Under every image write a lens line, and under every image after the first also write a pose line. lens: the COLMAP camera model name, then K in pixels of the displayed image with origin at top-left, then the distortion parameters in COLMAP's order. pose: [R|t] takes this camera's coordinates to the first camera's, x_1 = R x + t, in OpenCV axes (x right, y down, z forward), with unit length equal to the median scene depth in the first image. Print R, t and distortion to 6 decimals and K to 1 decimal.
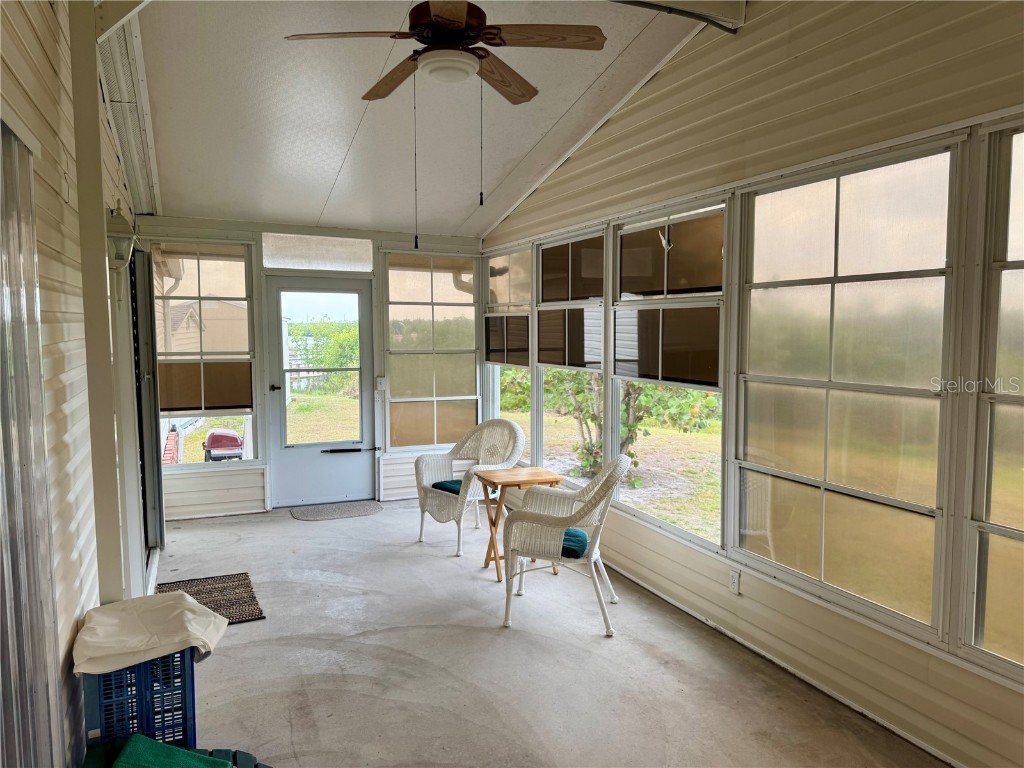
lens RADIAL K [[724.5, 0, 514.0], [0, 724.5, 385.5], [0, 0, 1]] dist [0.065142, -0.080780]
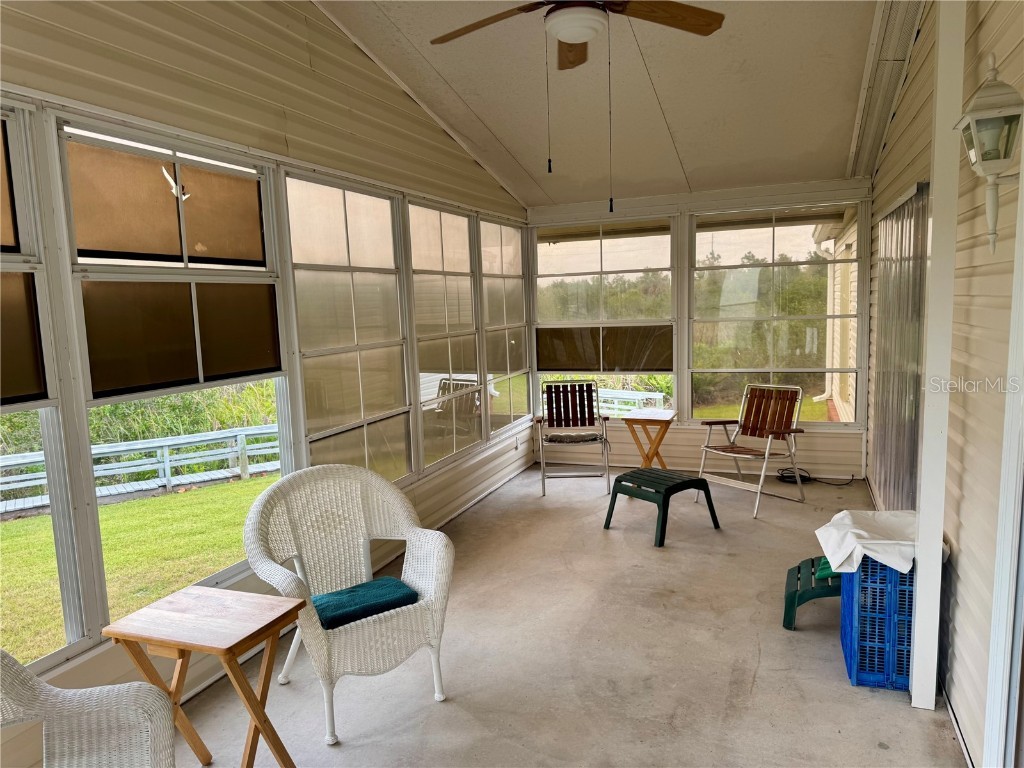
lens RADIAL K [[724.5, 0, 514.6], [0, 724.5, 388.2], [0, 0, 1]] dist [0.065142, -0.080780]
pose [[-0.710733, -0.062400, 0.700689, -0.629693], [0.089640, 0.979905, 0.178190, -0.124138], [-0.697728, 0.189455, -0.690857, 1.546591]]
